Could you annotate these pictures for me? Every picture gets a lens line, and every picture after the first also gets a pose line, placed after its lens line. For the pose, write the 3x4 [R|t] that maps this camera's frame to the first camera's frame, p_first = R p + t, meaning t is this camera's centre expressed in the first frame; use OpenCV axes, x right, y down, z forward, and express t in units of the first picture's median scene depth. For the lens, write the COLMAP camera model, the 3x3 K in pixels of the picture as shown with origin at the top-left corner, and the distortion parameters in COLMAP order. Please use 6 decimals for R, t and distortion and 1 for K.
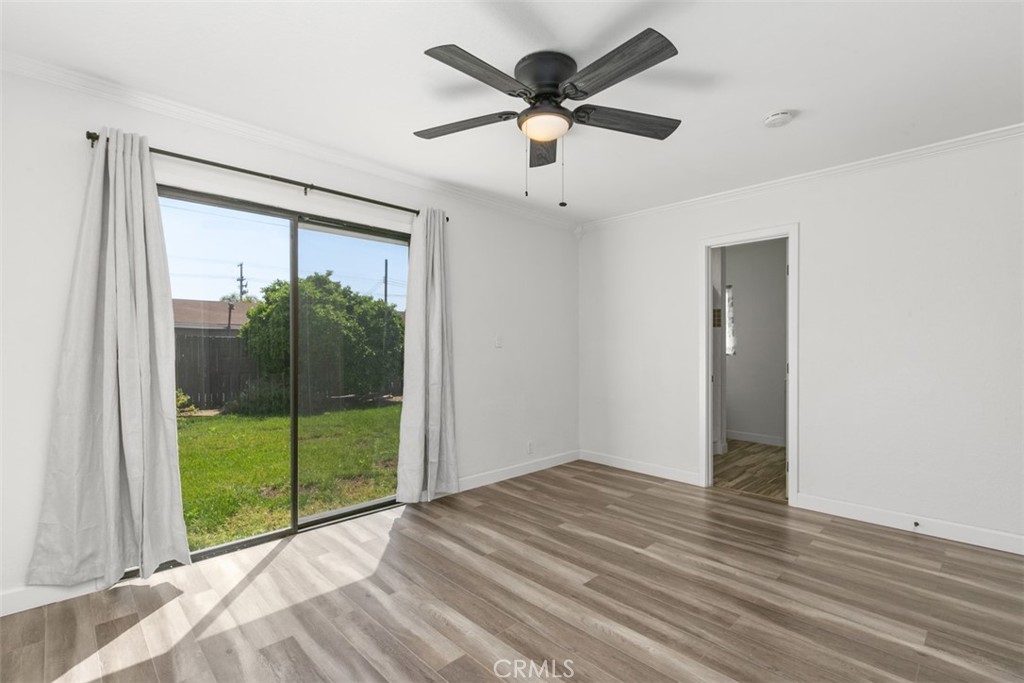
lens RADIAL K [[464.6, 0, 512.4], [0, 464.6, 345.7], [0, 0, 1]] dist [-0.001210, -0.000369]
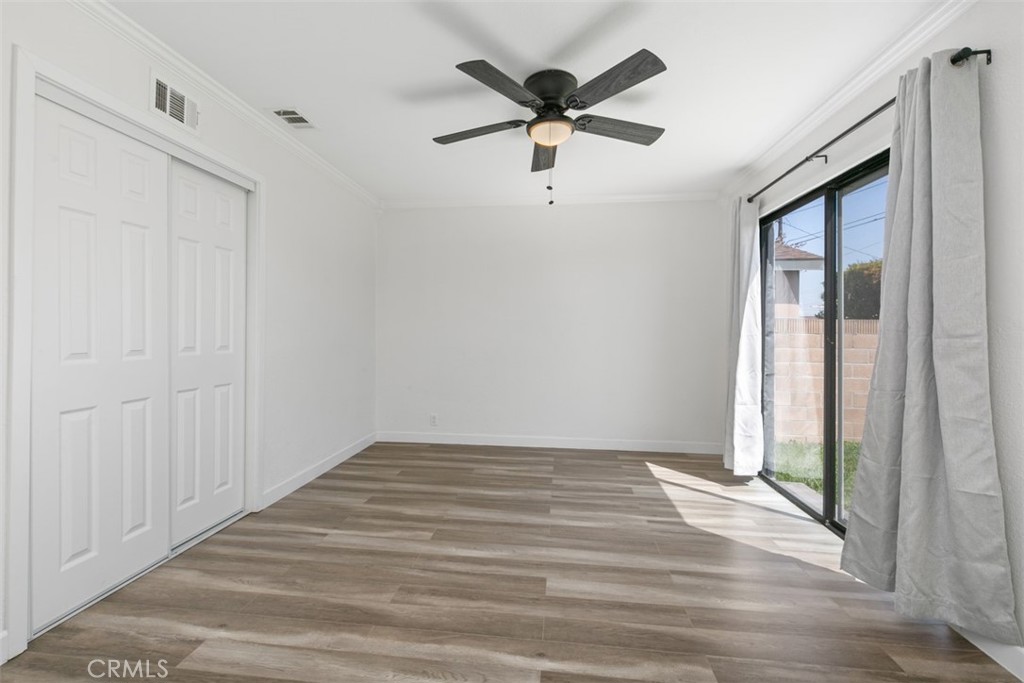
lens RADIAL K [[464.6, 0, 509.4], [0, 464.6, 336.4], [0, 0, 1]] dist [-0.001210, -0.000369]
pose [[-0.778895, 0.001796, -0.627152, 0.873799], [-0.006513, 0.999919, 0.010952, 0.019820], [0.627121, 0.012615, -0.778820, 1.840294]]
